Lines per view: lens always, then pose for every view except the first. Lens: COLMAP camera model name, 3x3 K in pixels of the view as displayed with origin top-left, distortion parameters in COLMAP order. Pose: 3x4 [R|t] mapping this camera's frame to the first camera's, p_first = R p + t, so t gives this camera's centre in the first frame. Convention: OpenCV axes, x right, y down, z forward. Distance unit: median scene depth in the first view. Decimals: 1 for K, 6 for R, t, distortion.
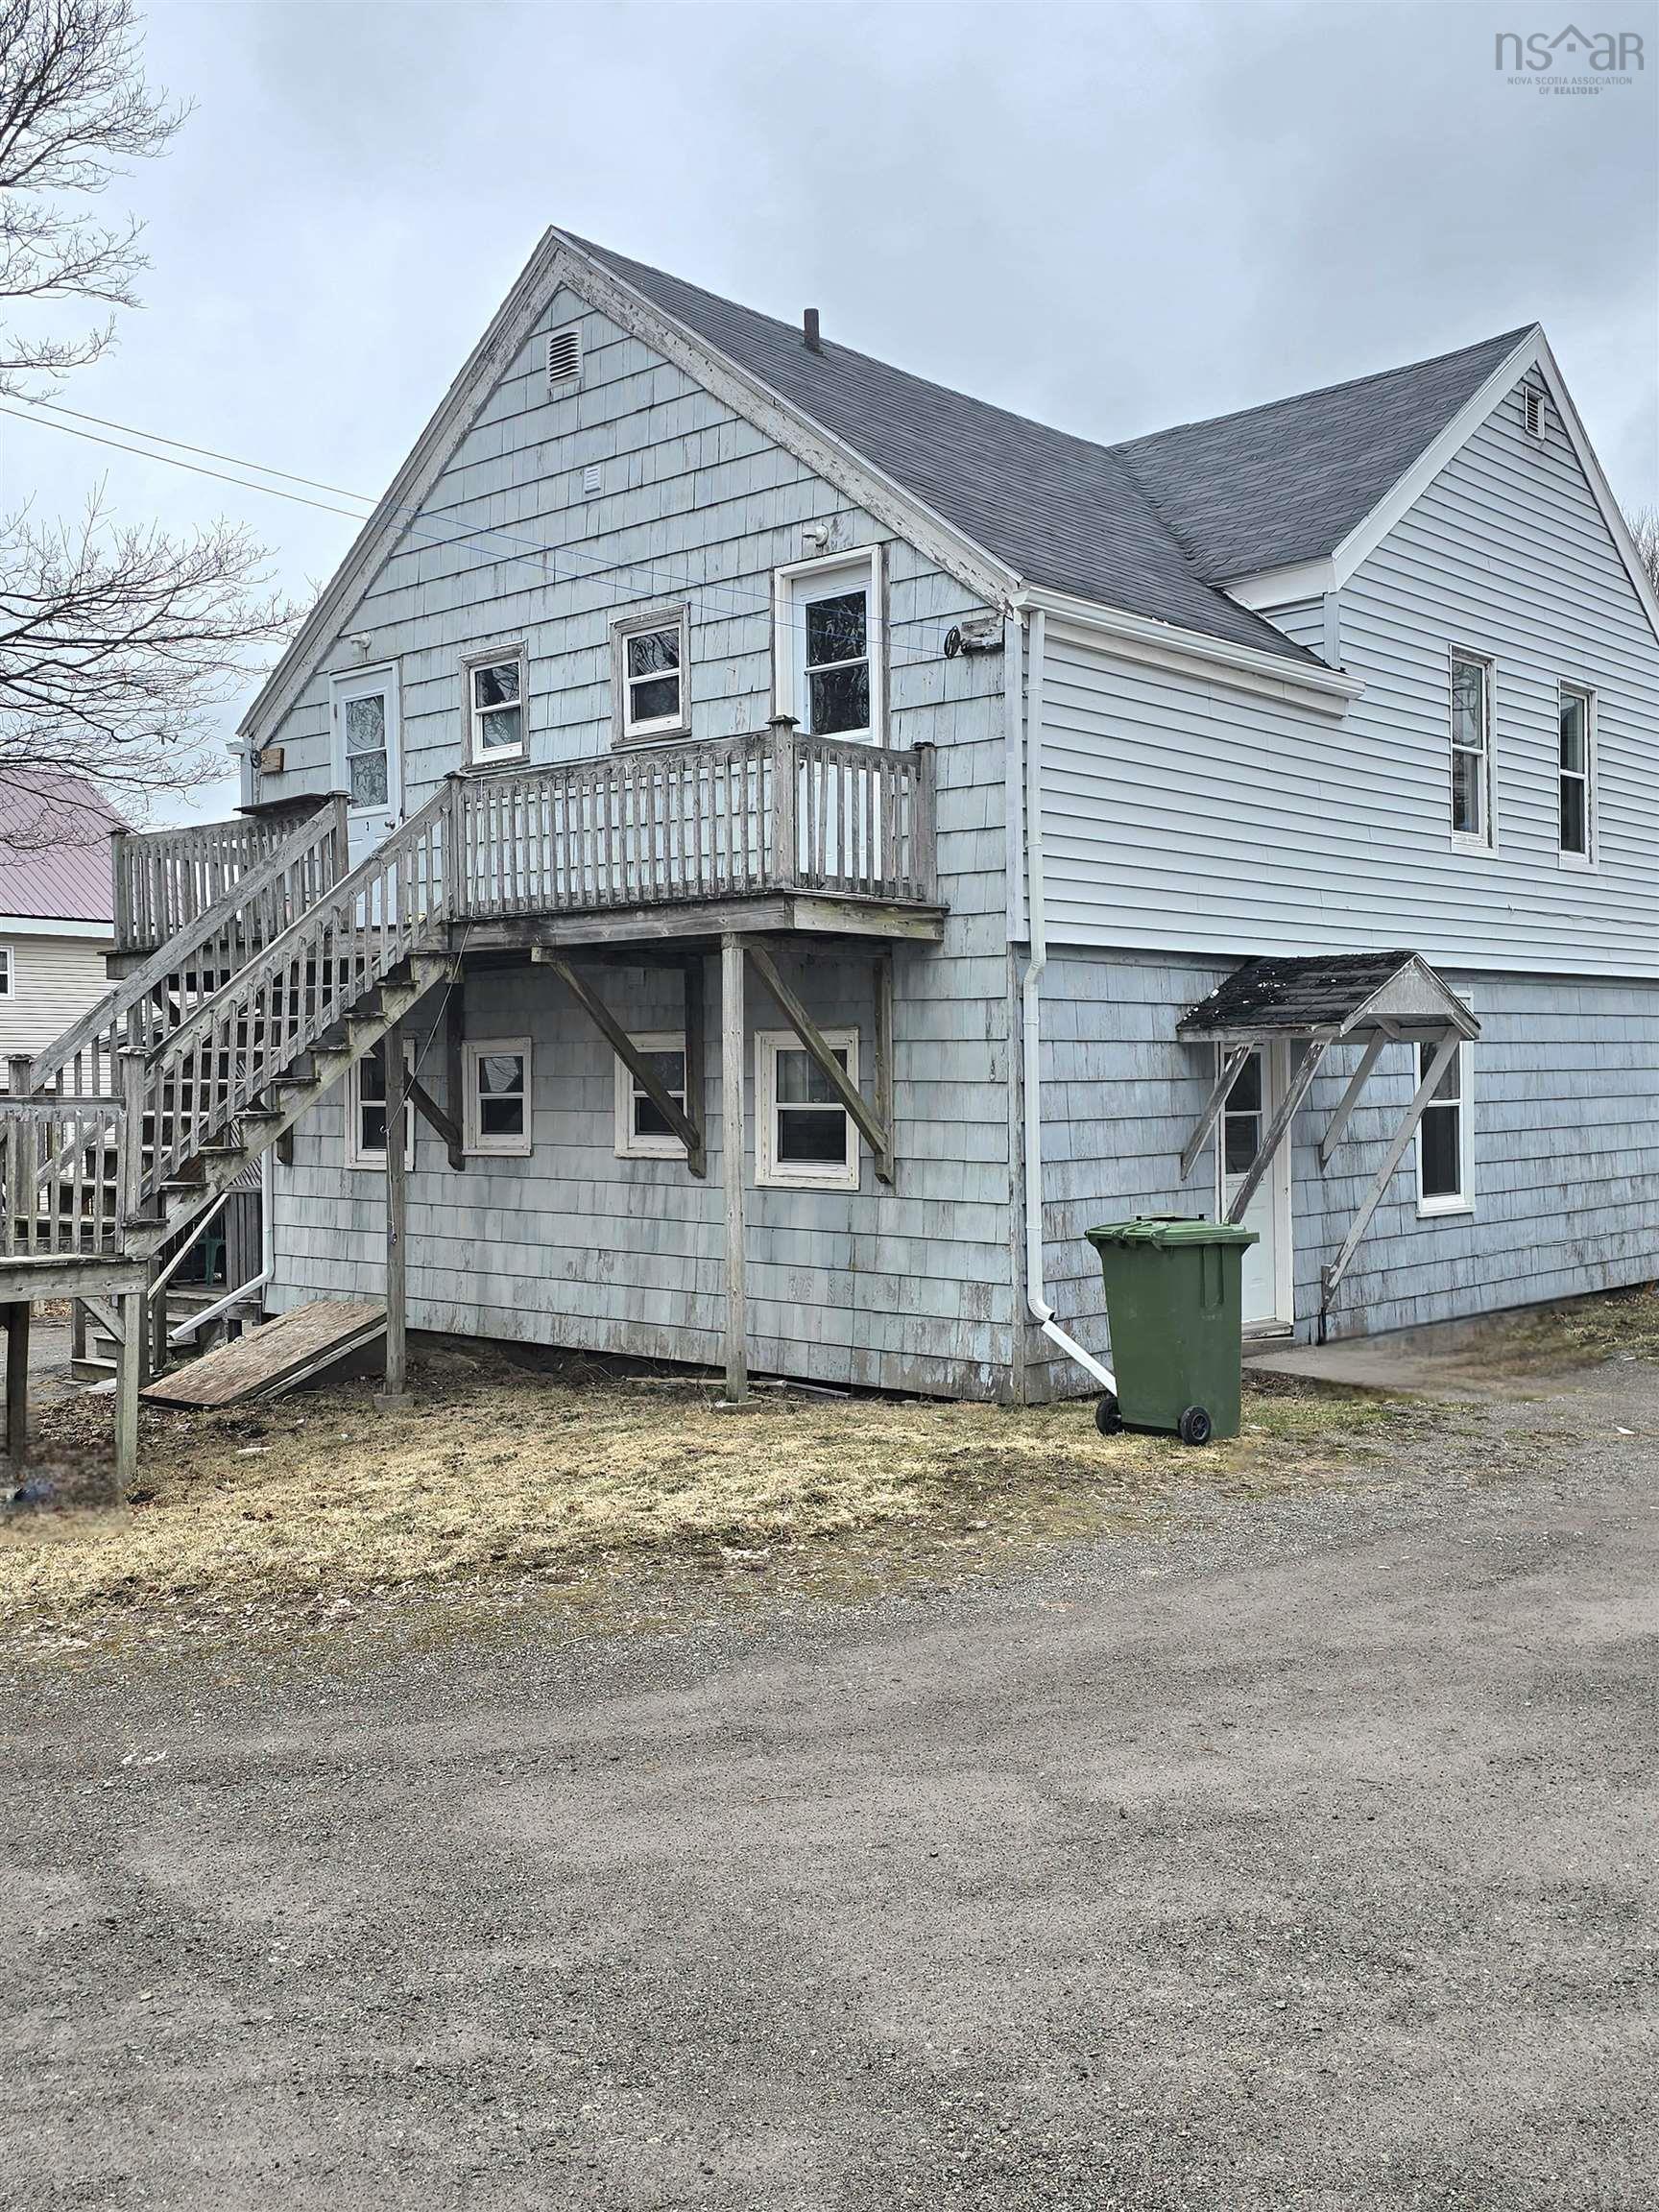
lens RADIAL K [[2029.9, 0, 828.7], [0, 2029.9, 1109.9], [0, 0, 1]] dist [0.042114, 0.000000]
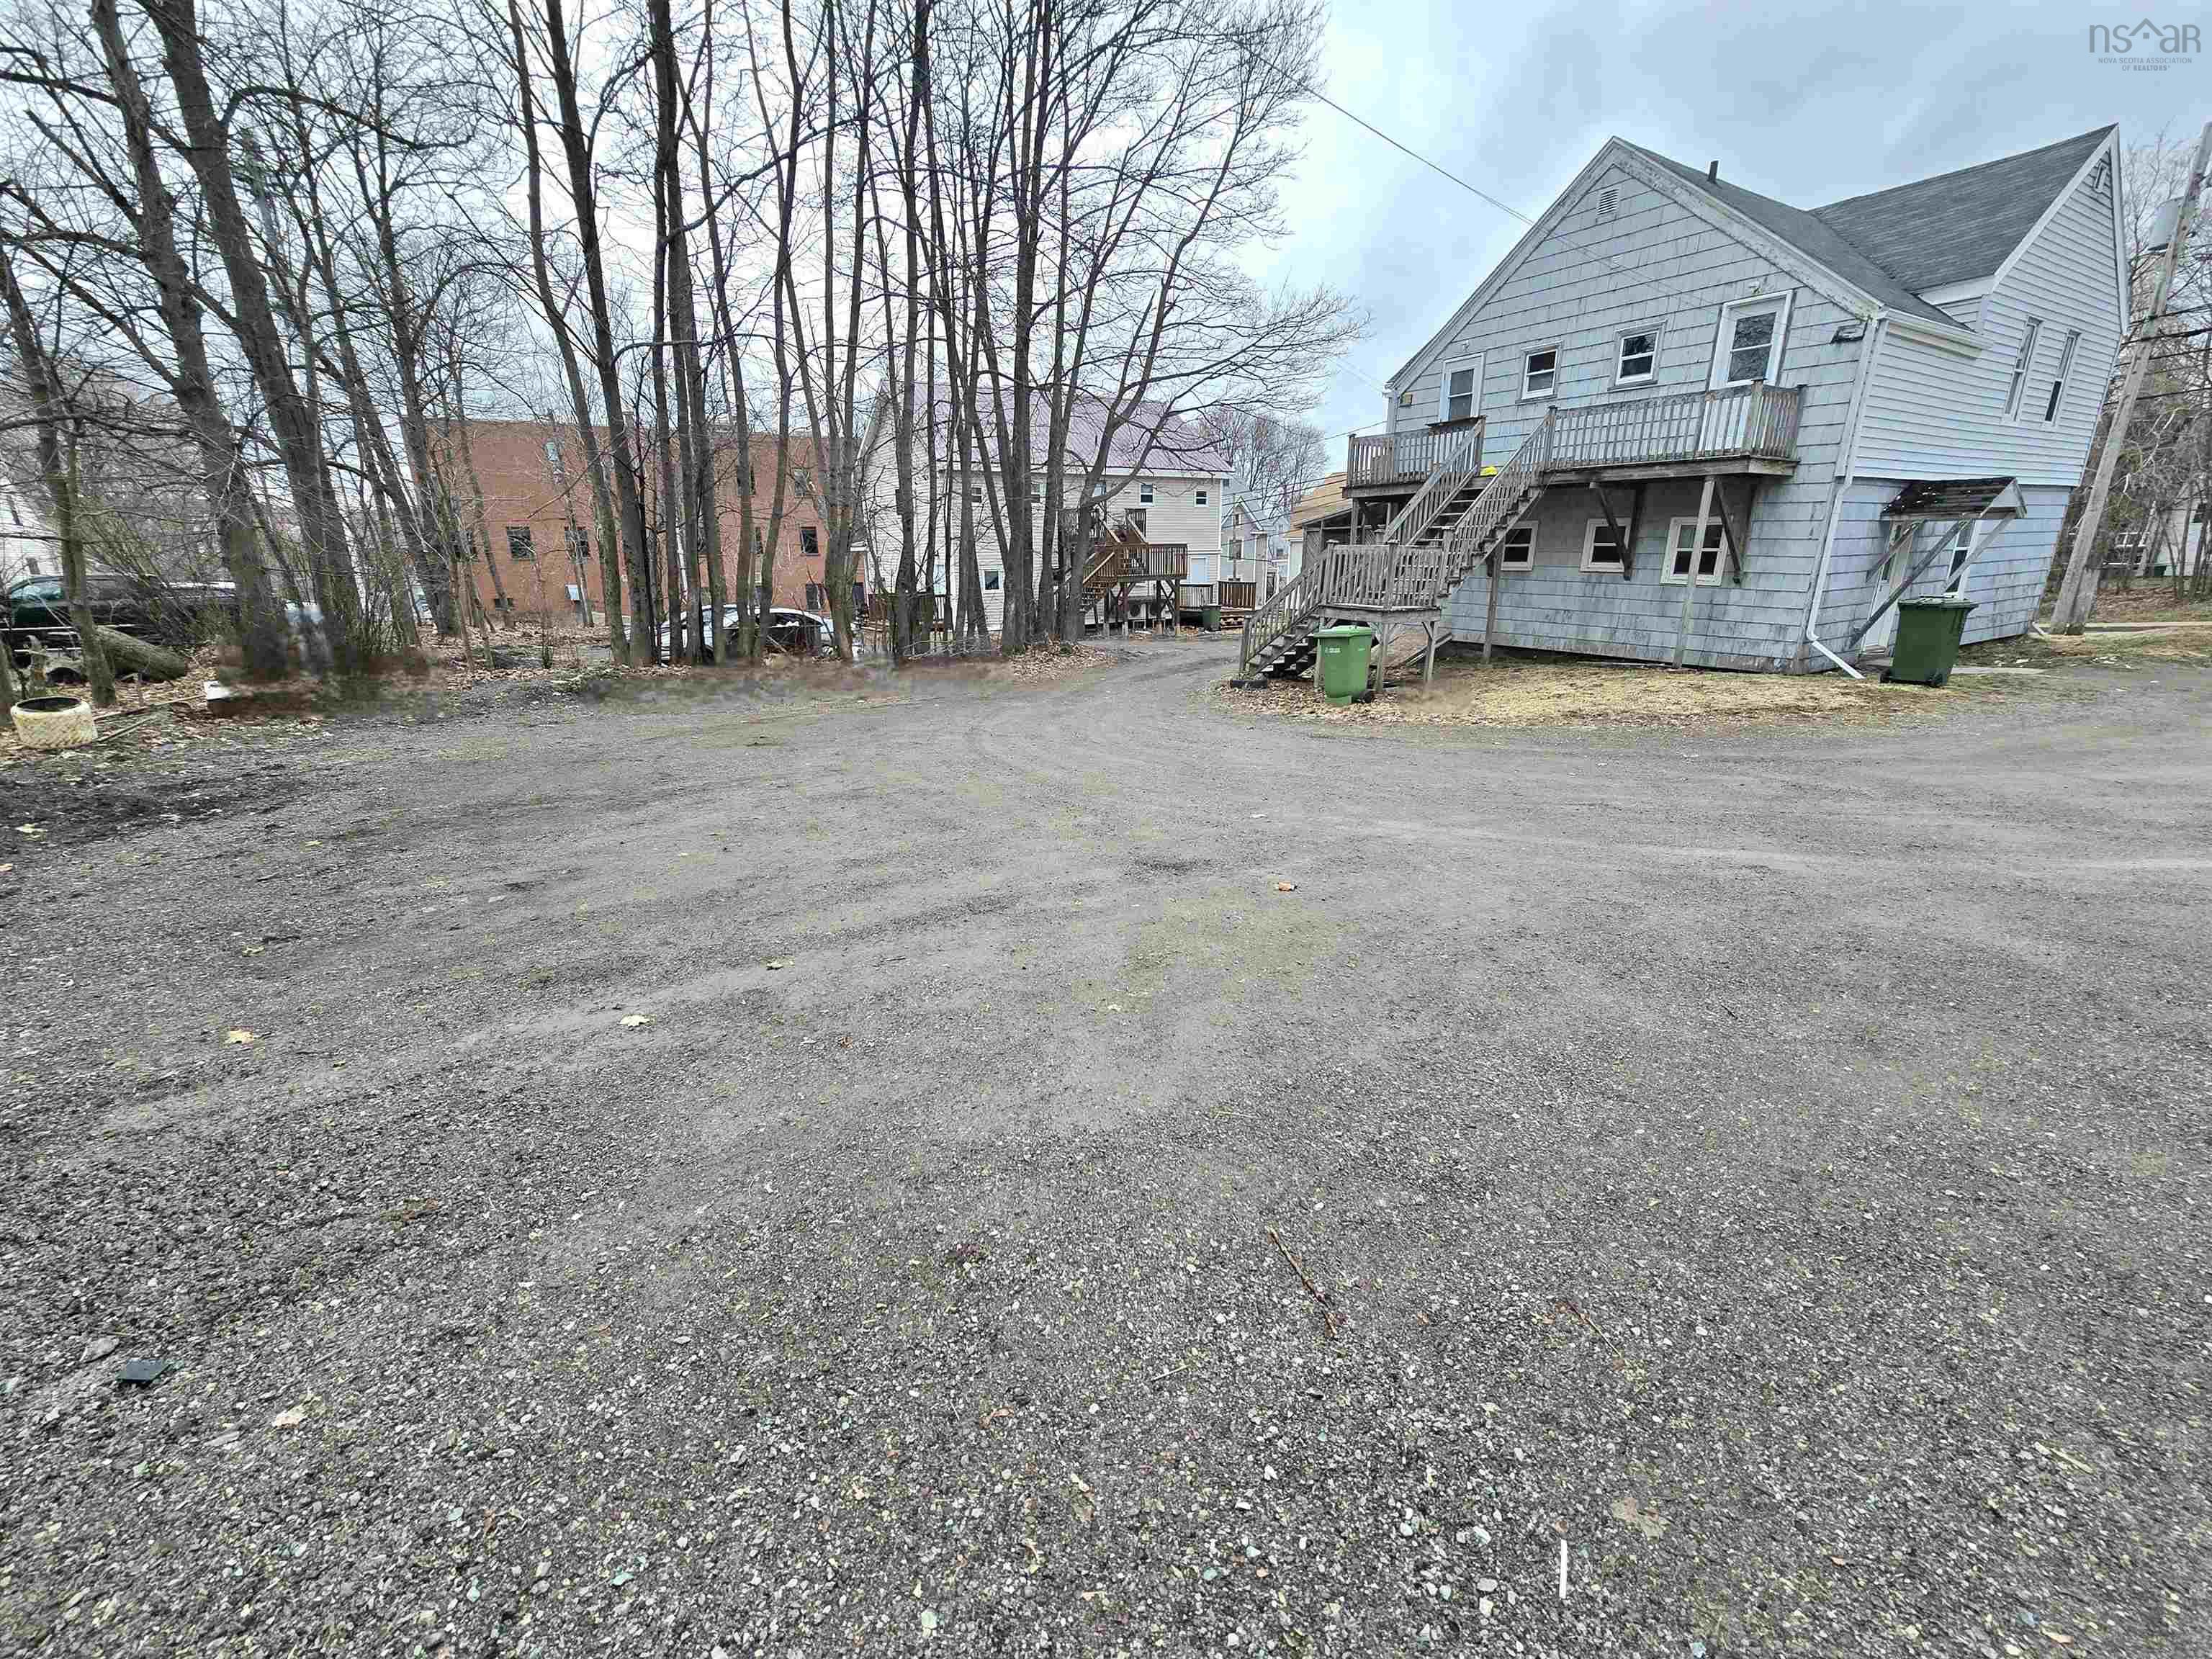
lens RADIAL K [[911.0, 0, 1108.7], [0, 911.0, 821.3], [0, 0, 1]] dist [-0.003117, -0.000634]
pose [[0.960410, 0.078843, -0.267201, -0.364025], [-0.000943, 0.960032, 0.279887, 0.006297], [0.278589, -0.268554, 0.922099, -0.276869]]
